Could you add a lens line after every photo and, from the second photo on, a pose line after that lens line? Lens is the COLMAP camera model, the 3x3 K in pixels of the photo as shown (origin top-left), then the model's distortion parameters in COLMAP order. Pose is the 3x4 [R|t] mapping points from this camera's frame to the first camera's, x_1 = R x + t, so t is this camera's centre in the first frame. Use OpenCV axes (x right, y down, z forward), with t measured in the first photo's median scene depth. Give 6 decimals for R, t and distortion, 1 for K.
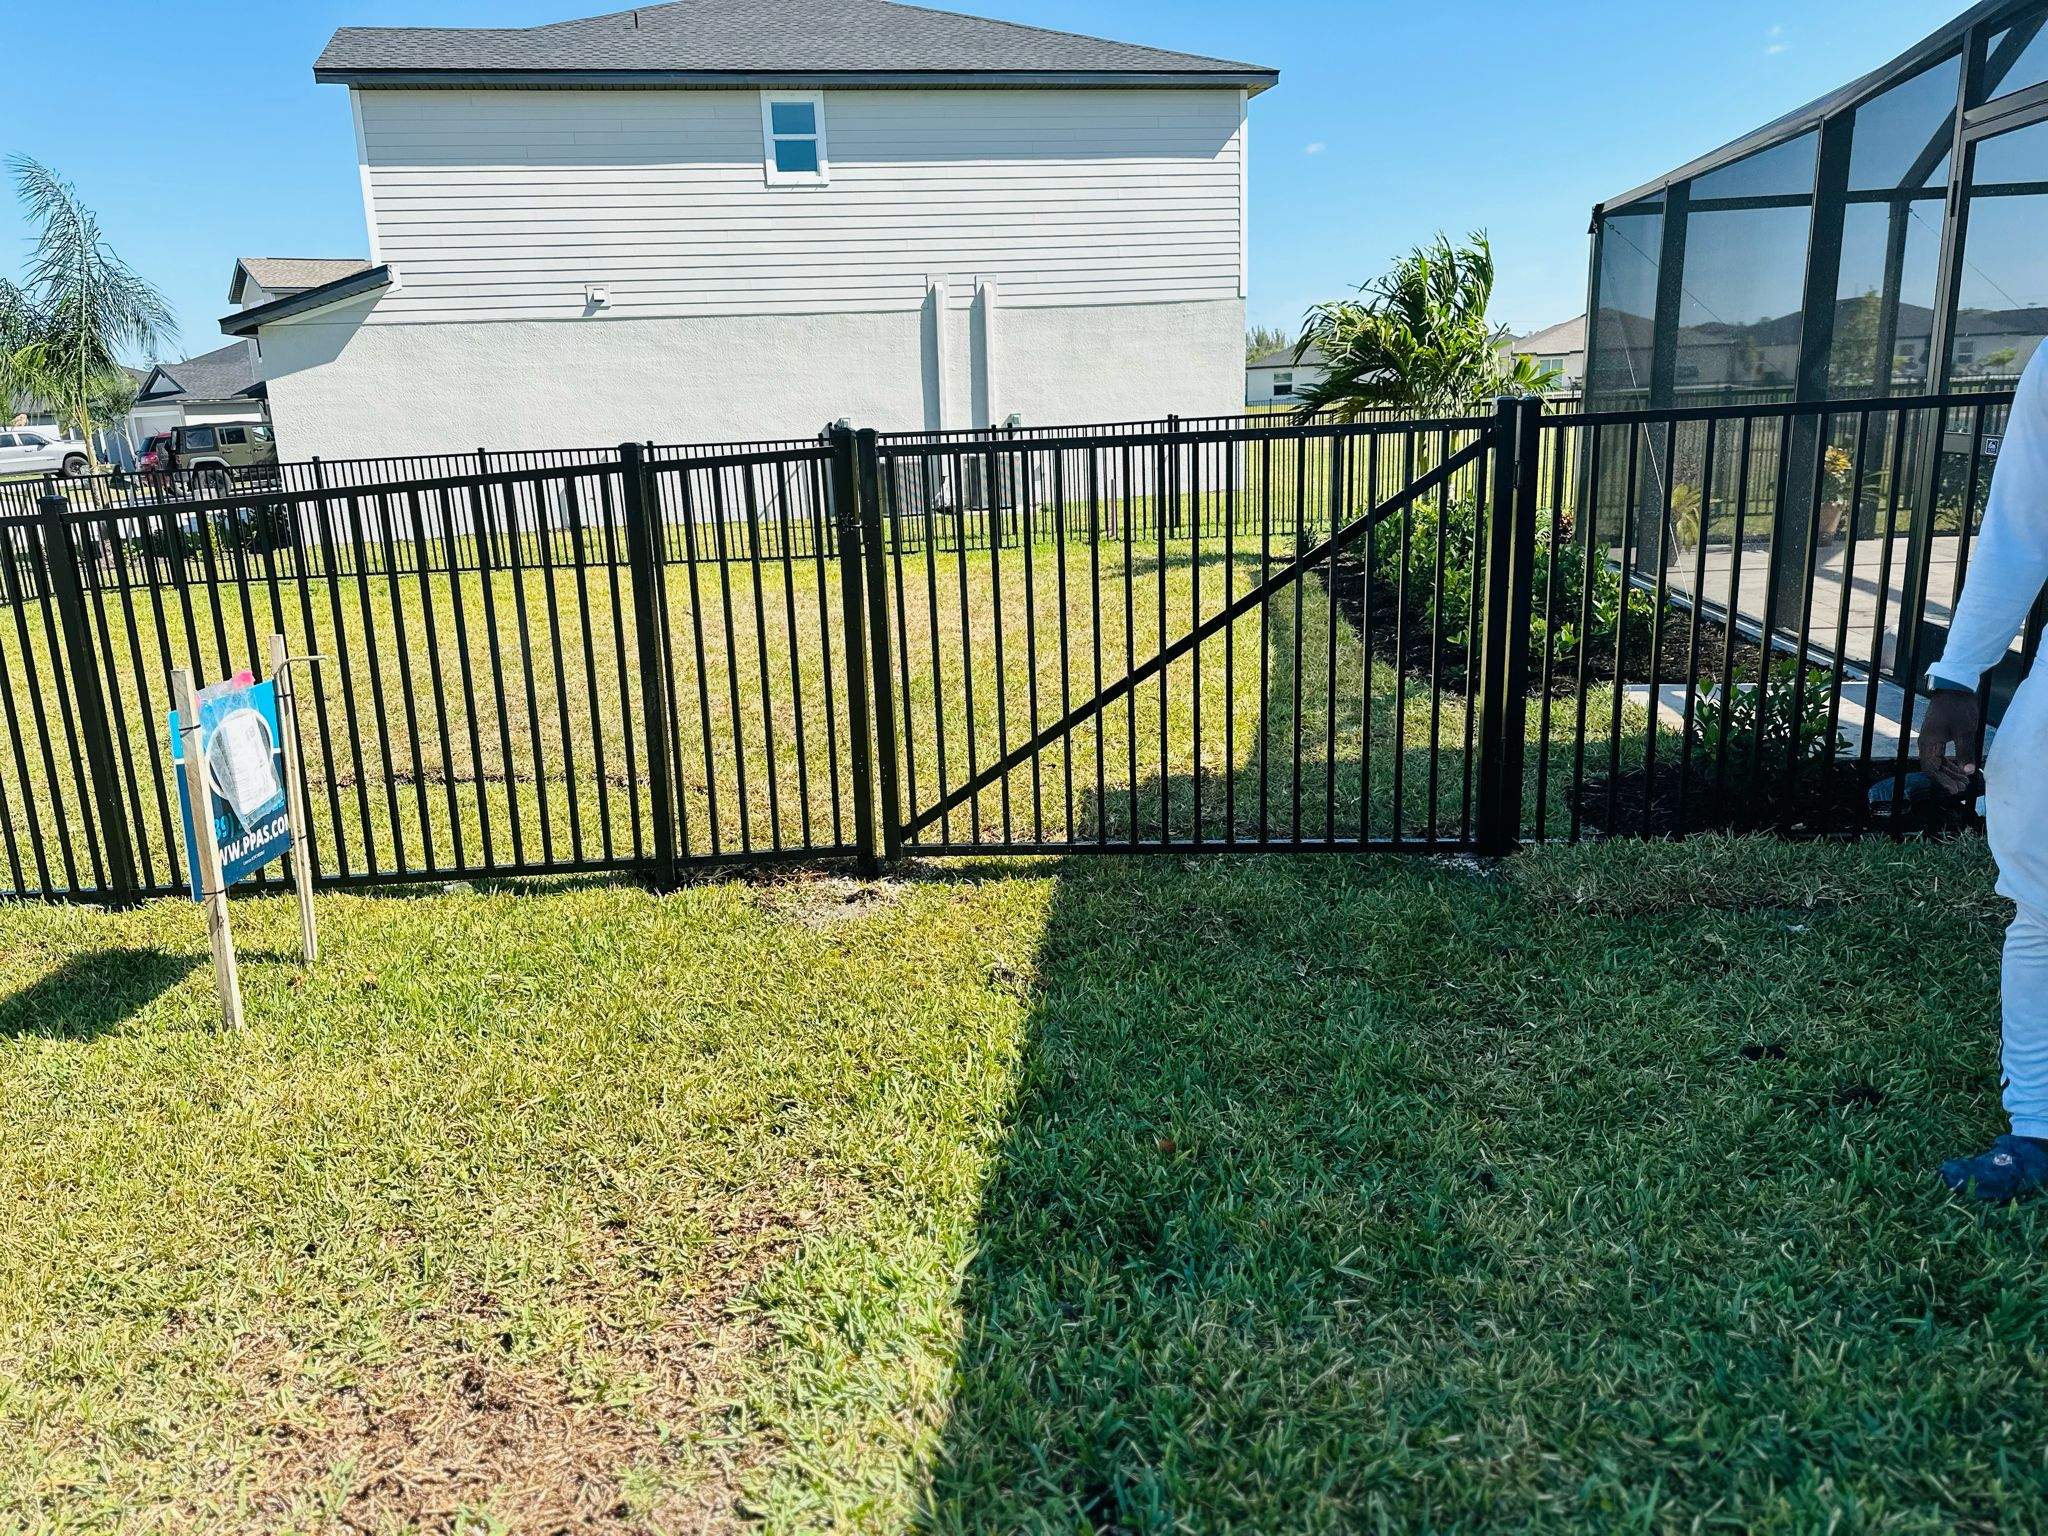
lens RADIAL K [[1395.4, 0, 996.0], [0, 1395.4, 769.9], [0, 0, 1]] dist [0.156194, -0.264585]
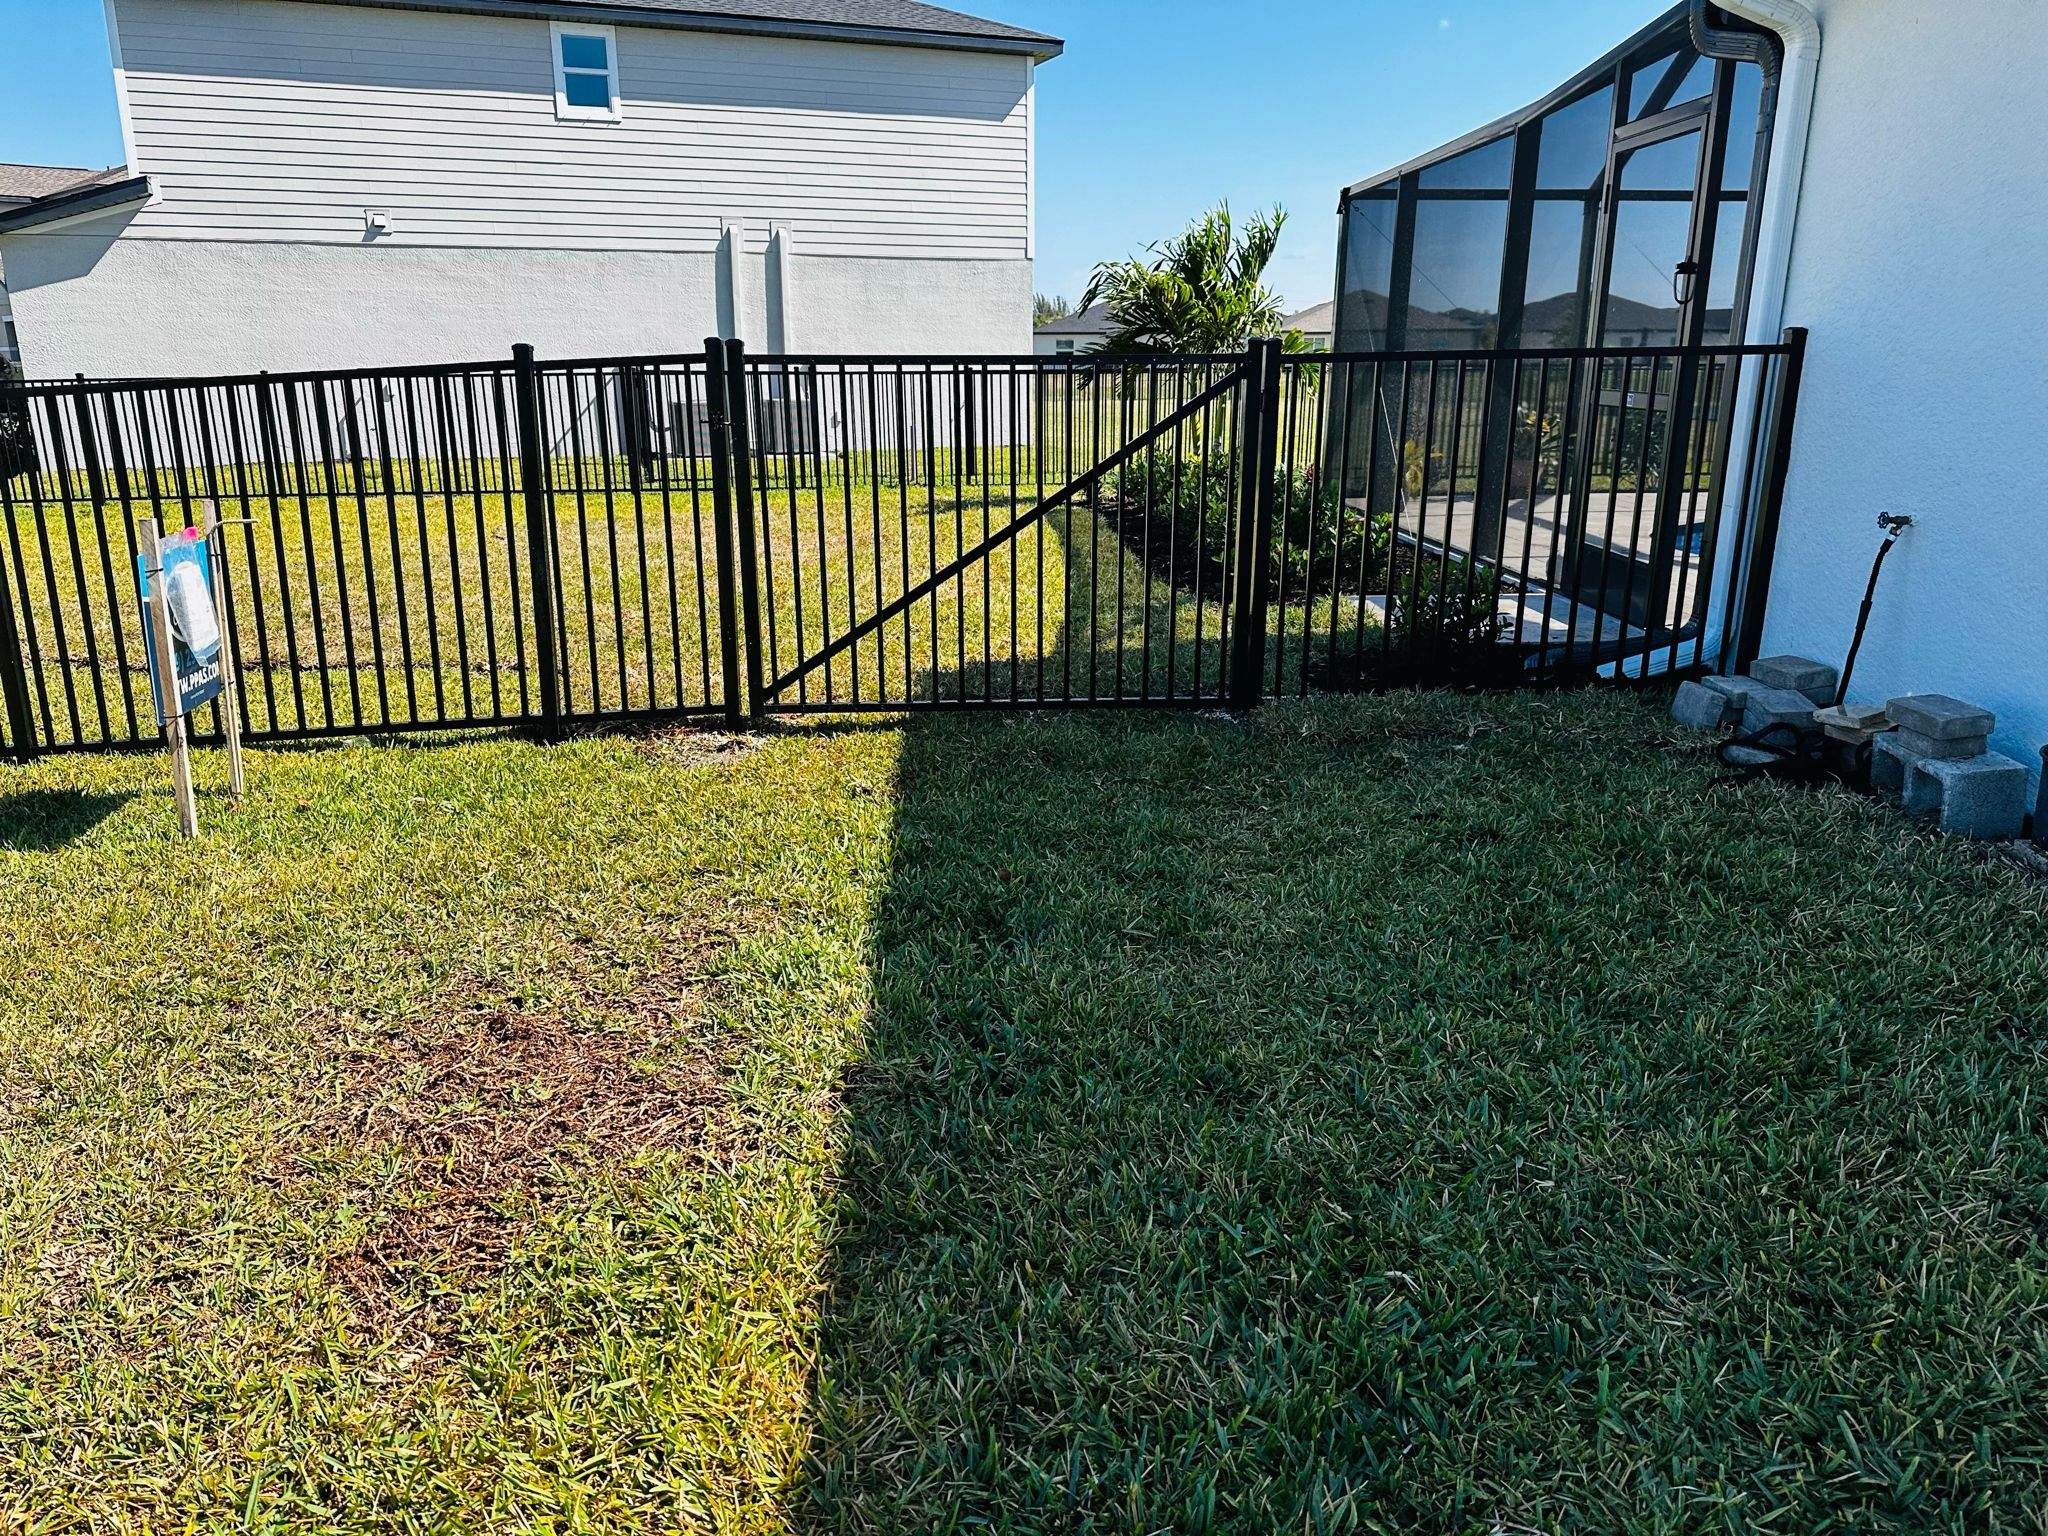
lens RADIAL K [[1395.4, 0, 996.0], [0, 1395.4, 769.9], [0, 0, 1]] dist [0.156194, -0.264585]
pose [[0.988476, -0.001579, 0.151370, -0.052948], [-0.002425, 0.999652, 0.026264, 0.076879], [-0.151358, -0.026329, 0.988128, -0.190648]]
